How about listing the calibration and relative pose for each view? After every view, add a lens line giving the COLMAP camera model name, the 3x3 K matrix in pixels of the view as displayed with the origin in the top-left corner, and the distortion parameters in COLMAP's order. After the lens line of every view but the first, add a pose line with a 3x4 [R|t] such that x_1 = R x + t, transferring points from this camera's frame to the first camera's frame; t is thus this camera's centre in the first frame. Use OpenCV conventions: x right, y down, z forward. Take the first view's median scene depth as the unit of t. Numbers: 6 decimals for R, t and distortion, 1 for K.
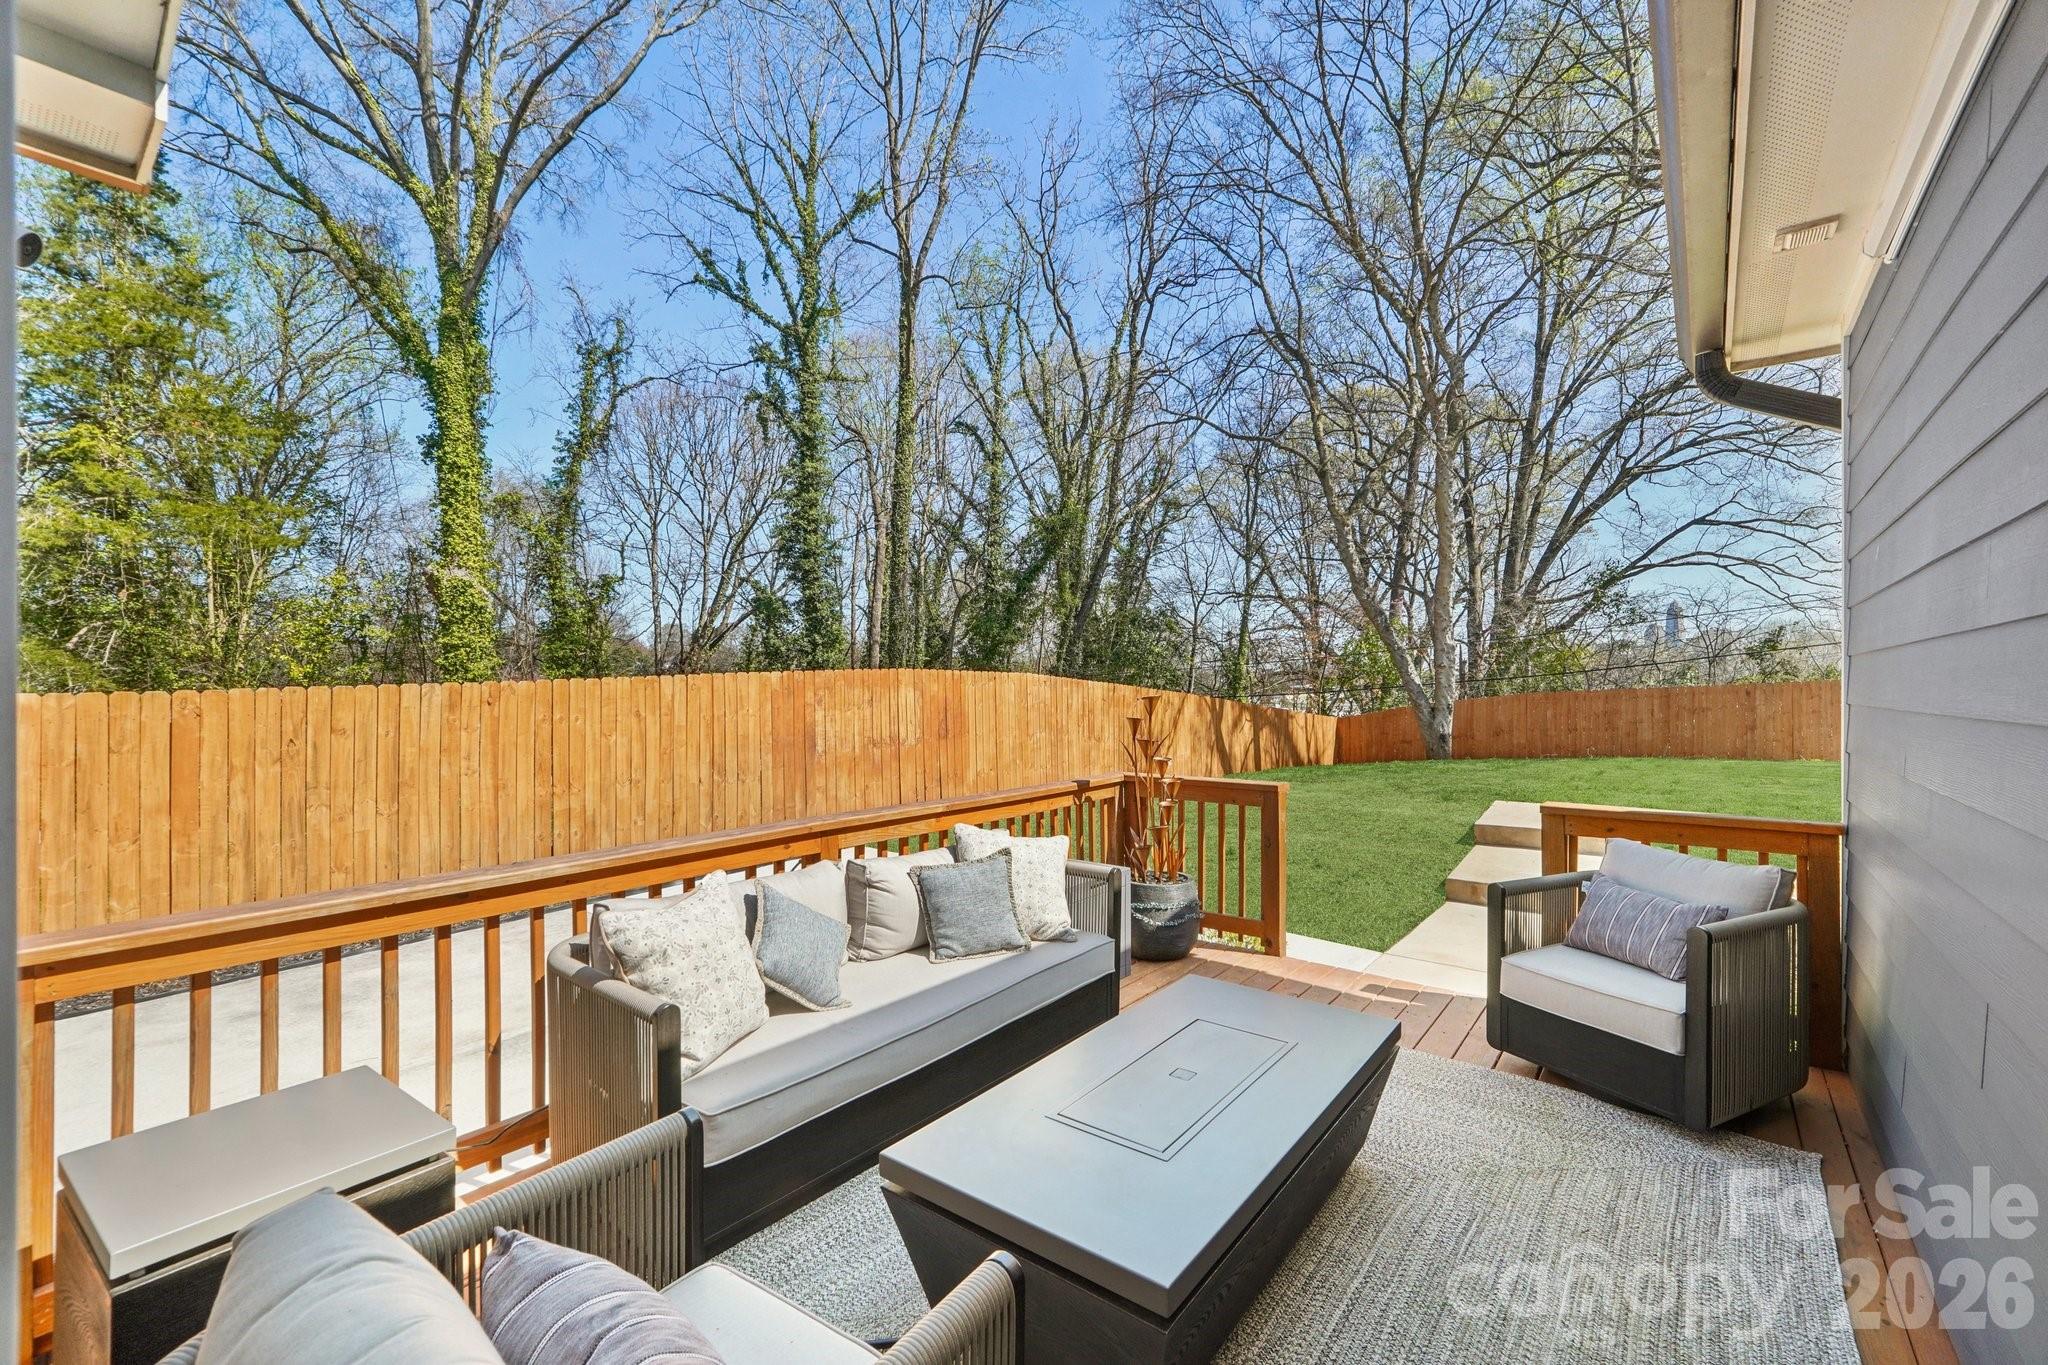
lens RADIAL K [[865.2, 0, 1024.0], [0, 865.2, 682.5], [0, 0, 1]] dist [-0.003194, 0.000110]
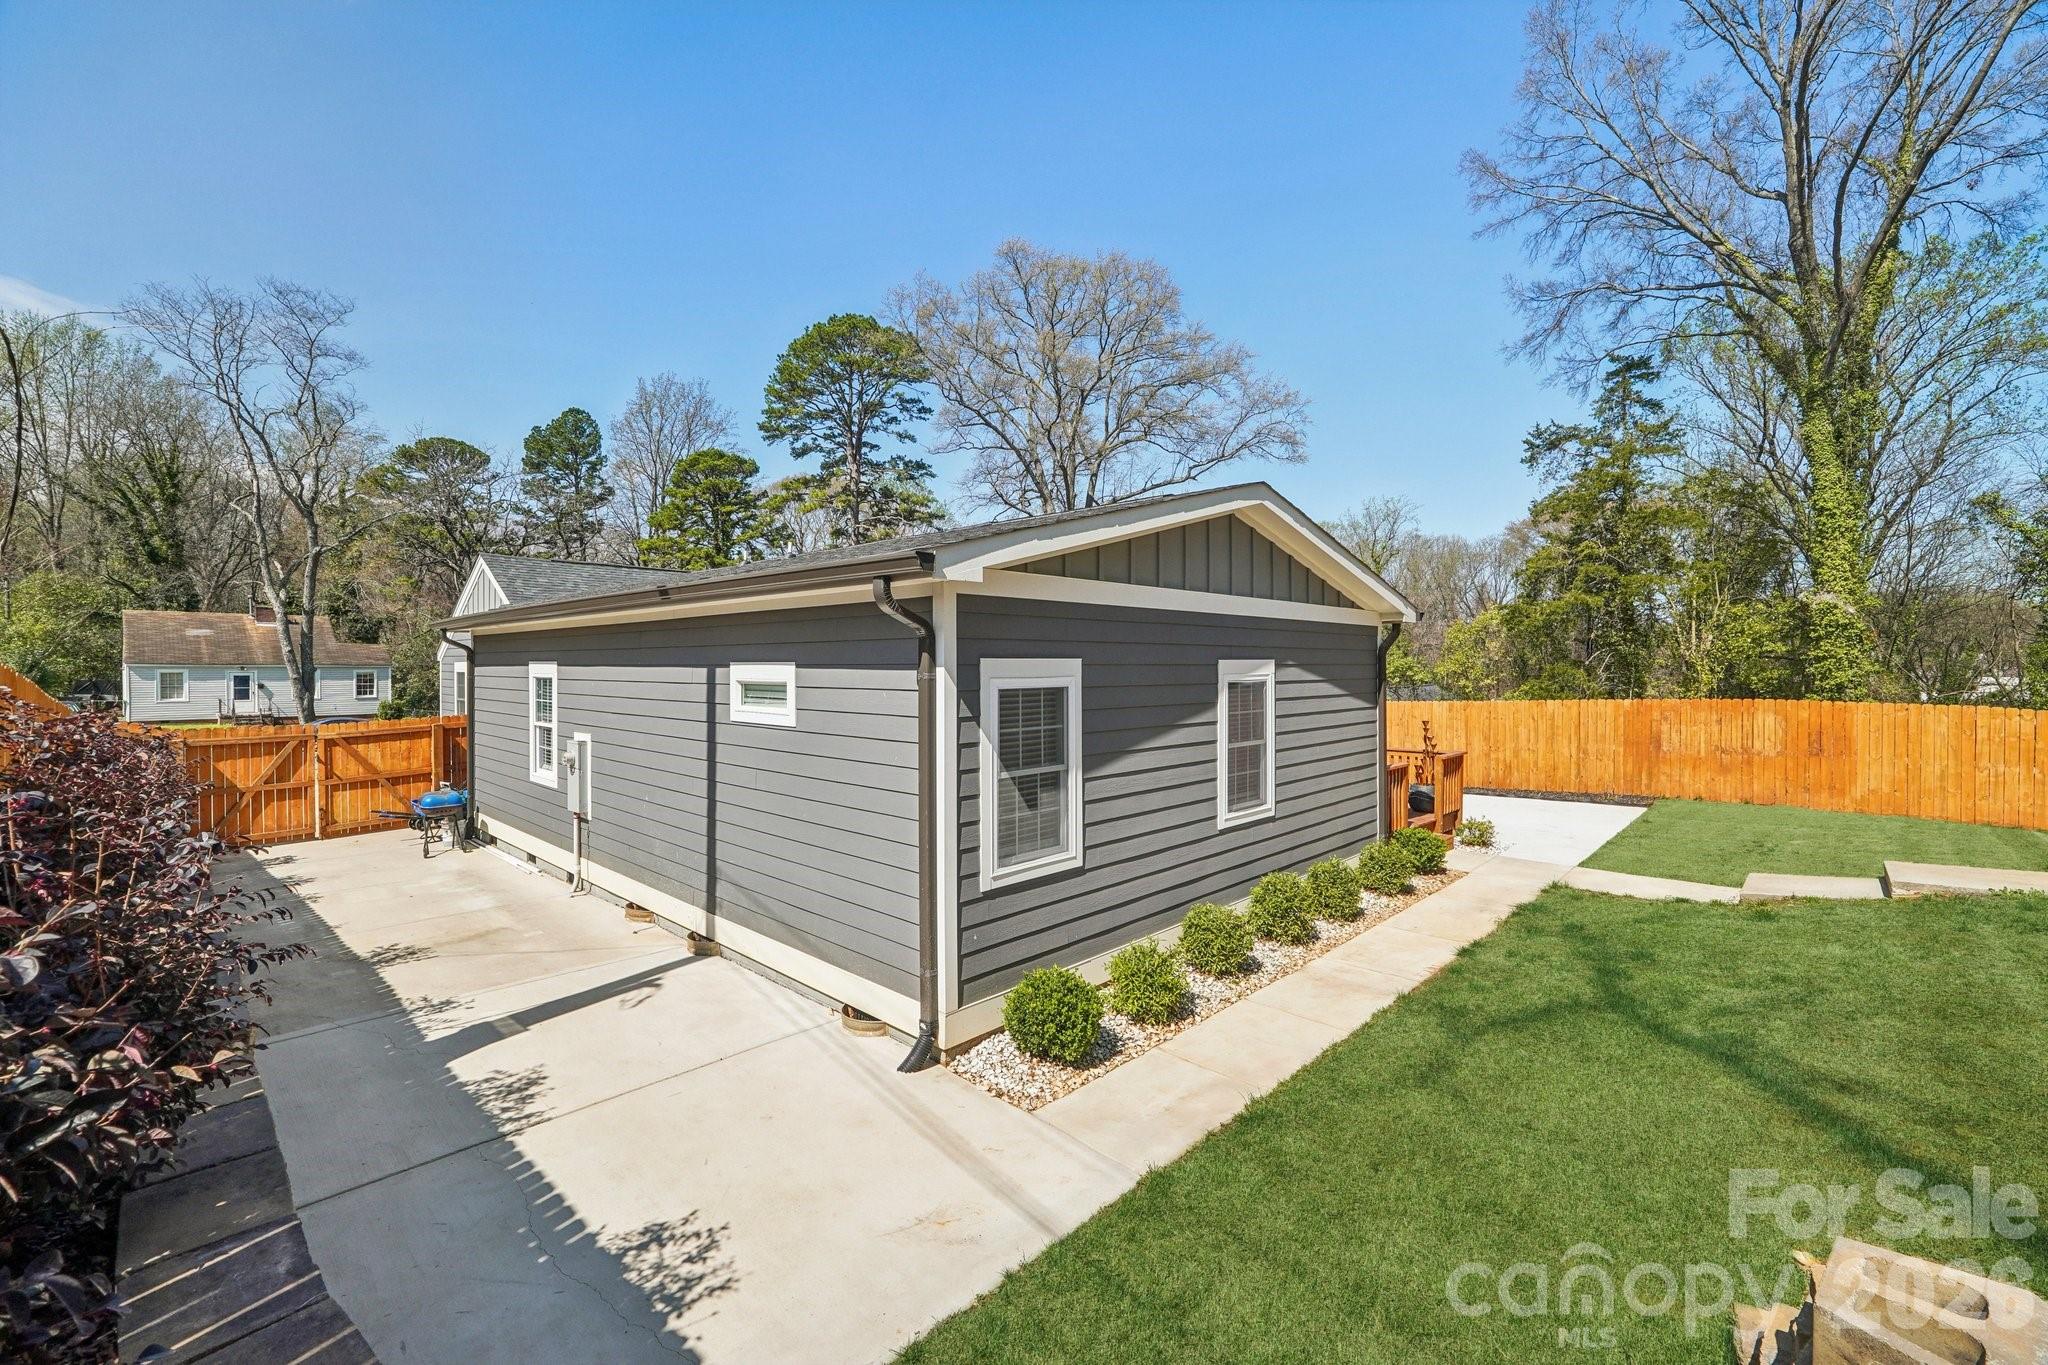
lens RADIAL K [[865.2, 0, 1024.0], [0, 865.2, 682.5], [0, 0, 1]] dist [-0.003194, 0.000110]
pose [[-0.106262, 0.023211, -0.994067, 1.489077], [0.005456, 0.999726, 0.022760, -0.088244], [0.994323, -0.003005, -0.106360, 0.004260]]
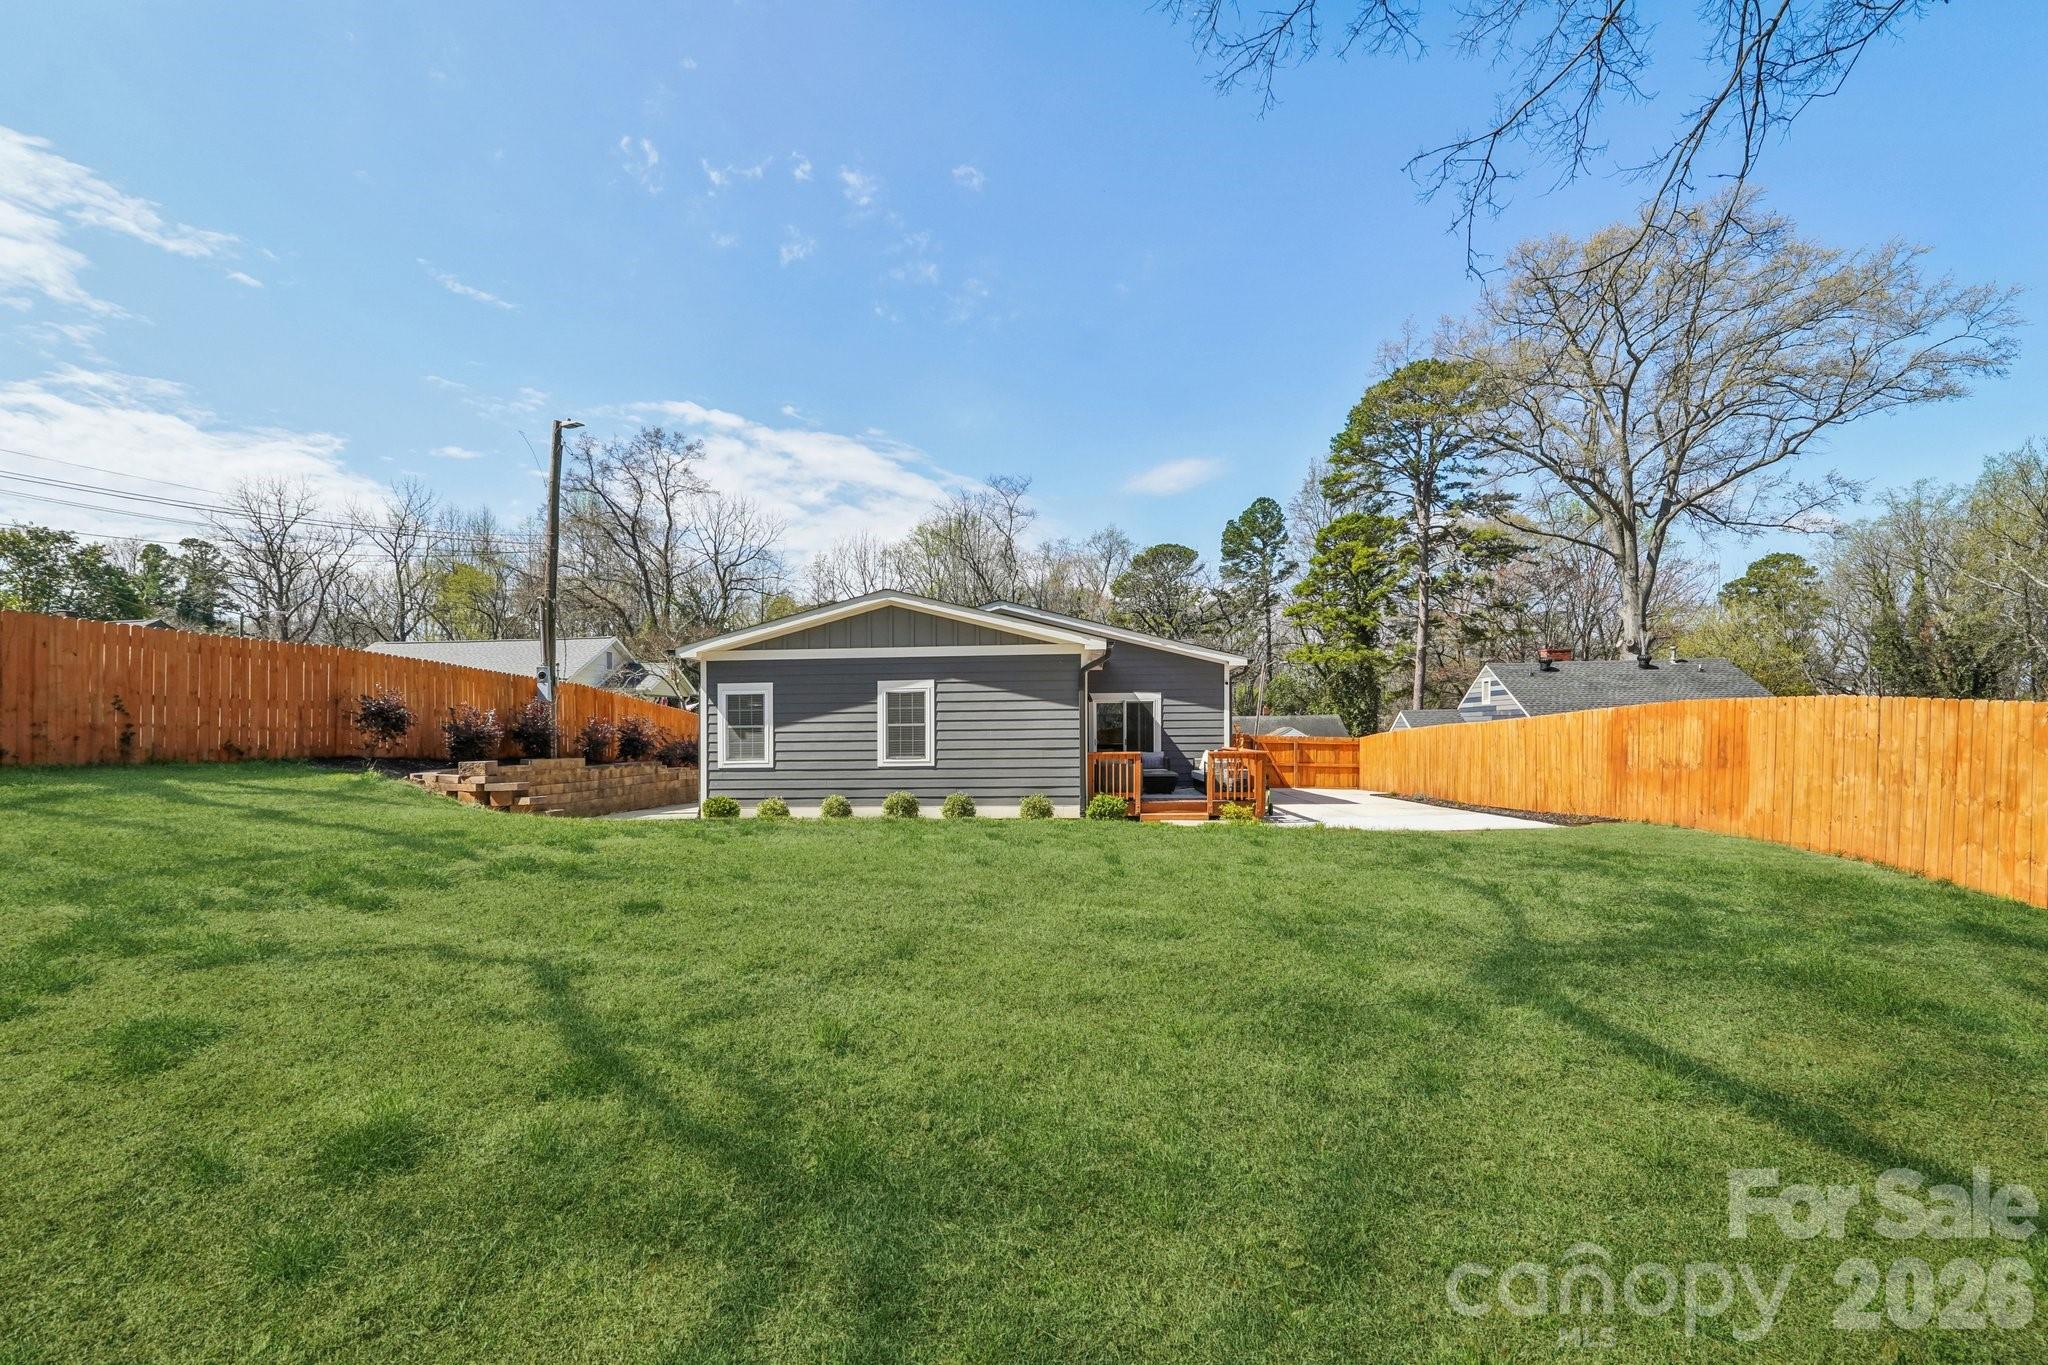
lens RADIAL K [[888.8, 0, 1023.9], [0, 888.8, 714.9], [0, 0, 1]] dist [-0.003206, 0.000012]
pose [[-0.830510, 0.003685, -0.556992, 1.357615], [0.017506, 0.999657, -0.019488, 0.013056], [0.556729, -0.025936, -0.830289, 1.675180]]
